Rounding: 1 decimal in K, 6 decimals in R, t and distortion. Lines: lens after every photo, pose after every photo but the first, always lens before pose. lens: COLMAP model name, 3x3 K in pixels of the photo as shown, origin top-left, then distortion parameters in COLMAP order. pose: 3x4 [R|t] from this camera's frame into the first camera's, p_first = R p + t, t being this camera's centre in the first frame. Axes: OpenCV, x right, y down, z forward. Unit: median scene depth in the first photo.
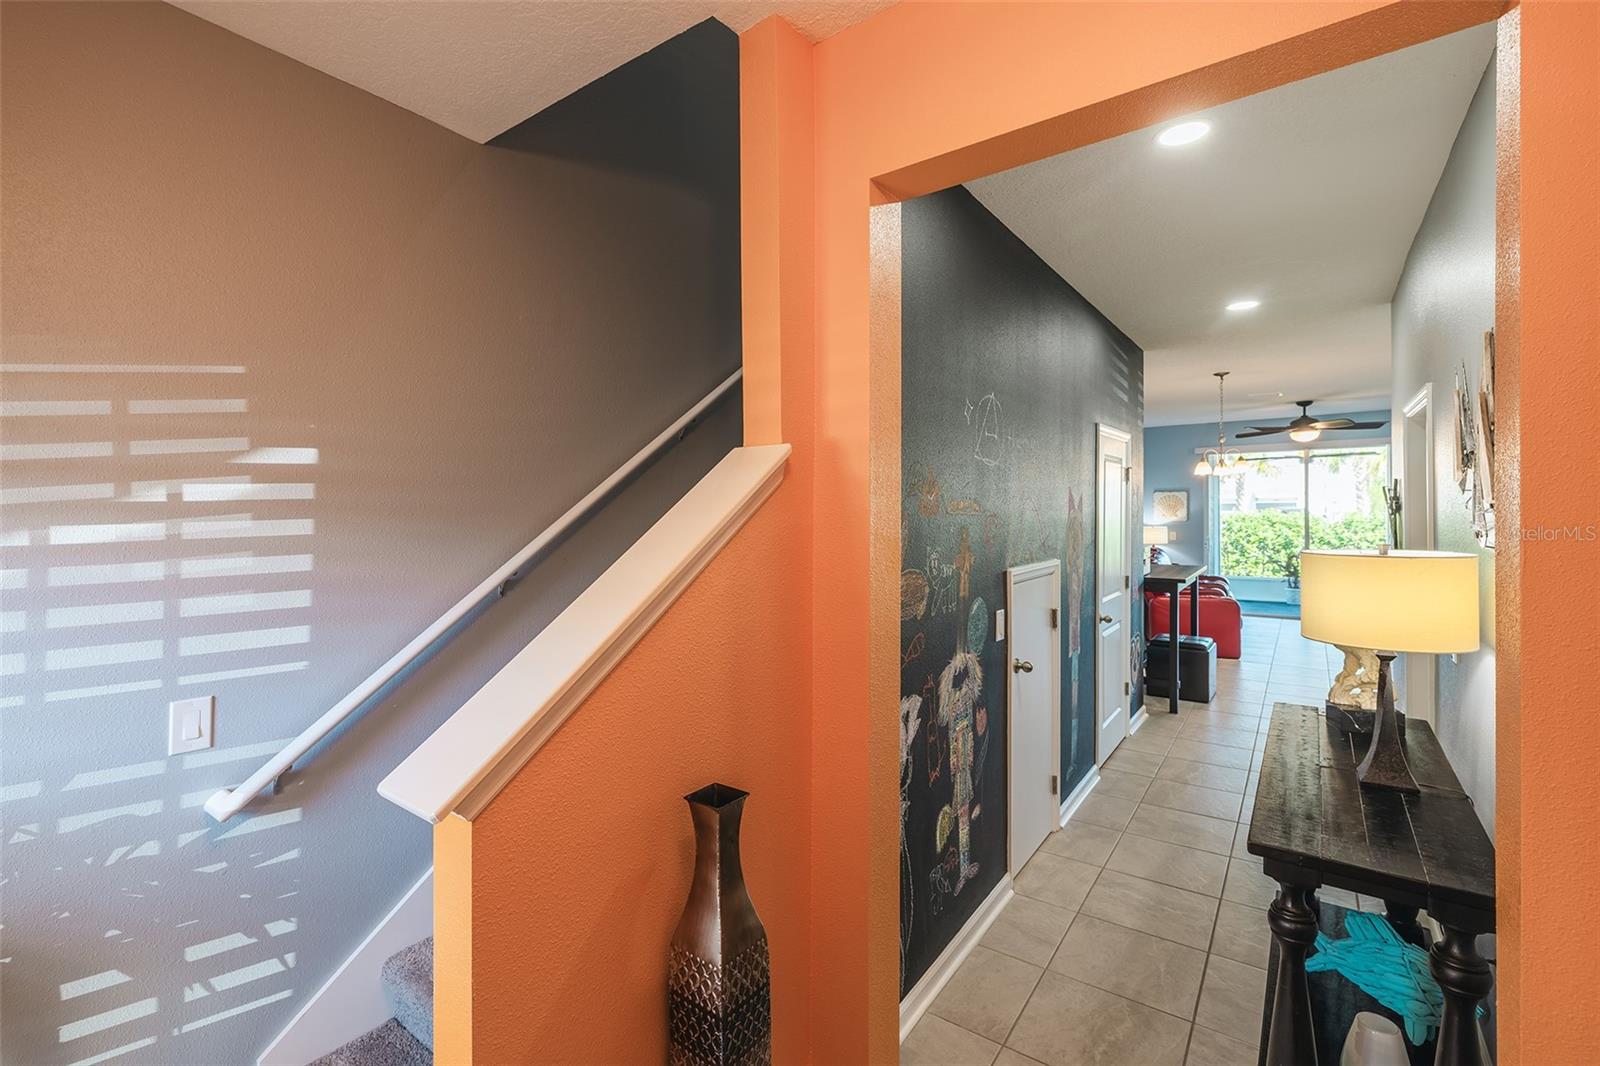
lens RADIAL K [[691.0, 0, 757.4], [0, 691.0, 510.3], [0, 0, 1]] dist [-0.000188, -0.000173]
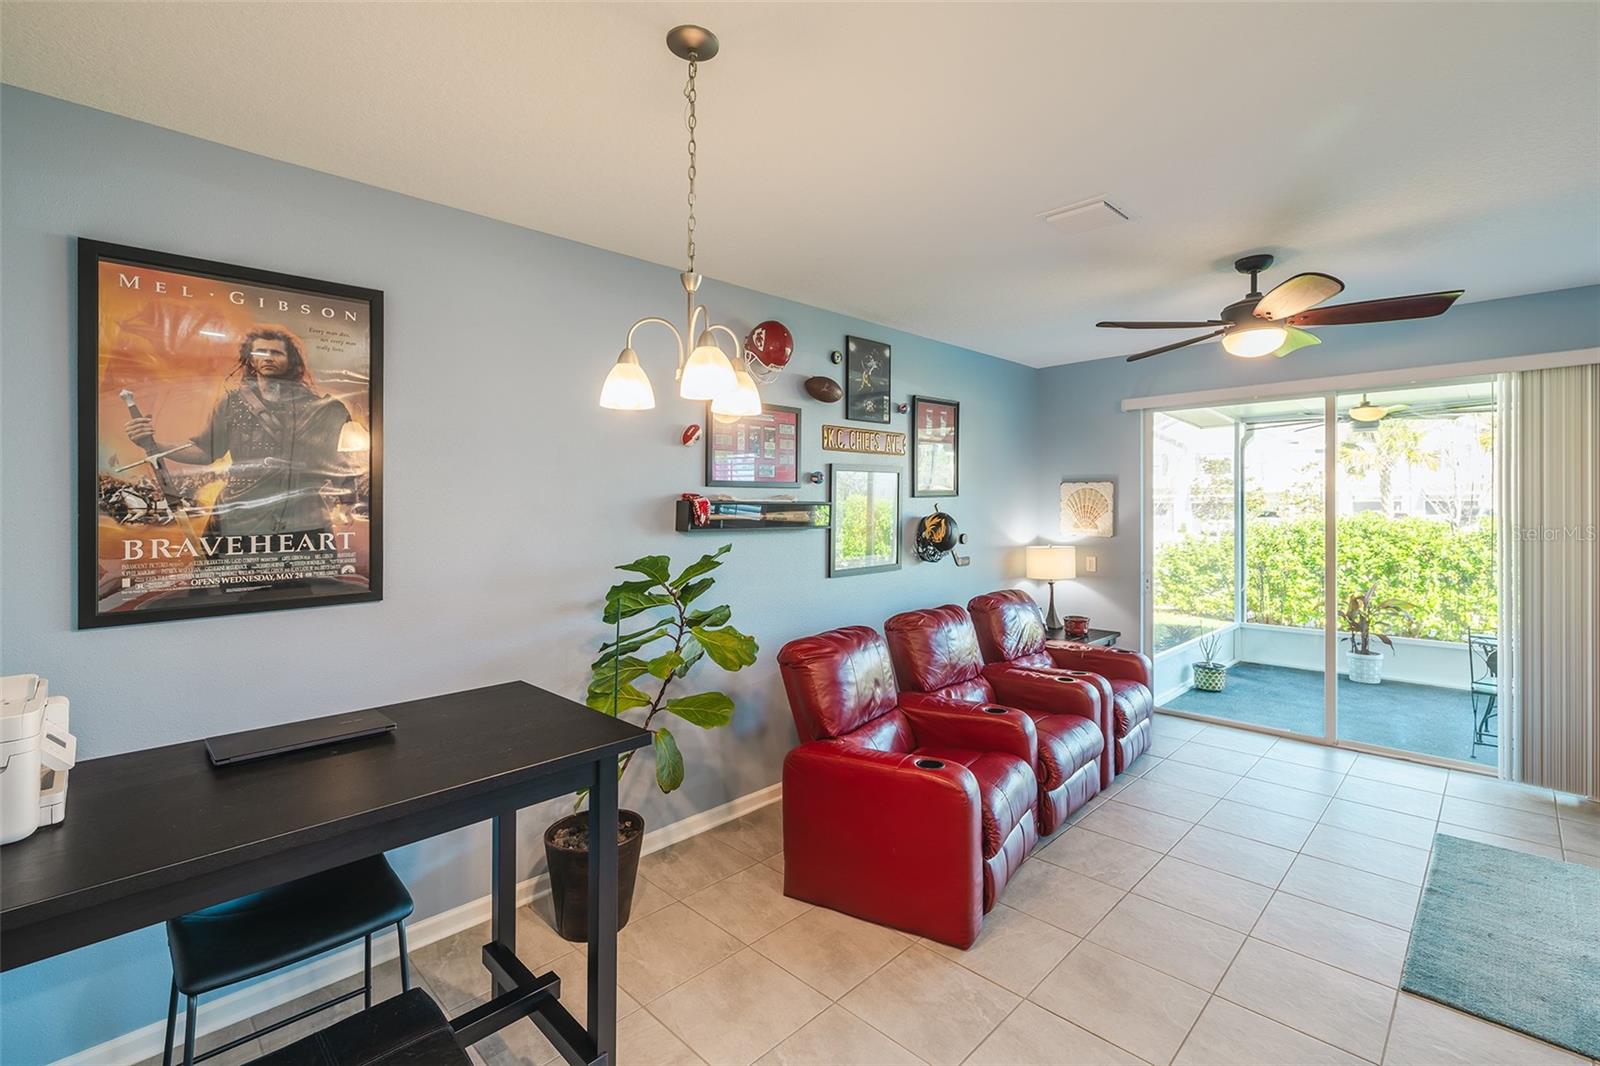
lens RADIAL K [[728.2, 0, 819.0], [0, 728.2, 507.9], [0, 0, 1]] dist [-0.001737, -0.000844]
pose [[0.995659, 0.001420, -0.093063, 0.331376], [-0.001554, 0.999998, -0.001369, -0.004214], [0.093061, 0.001507, 0.995659, 0.310000]]
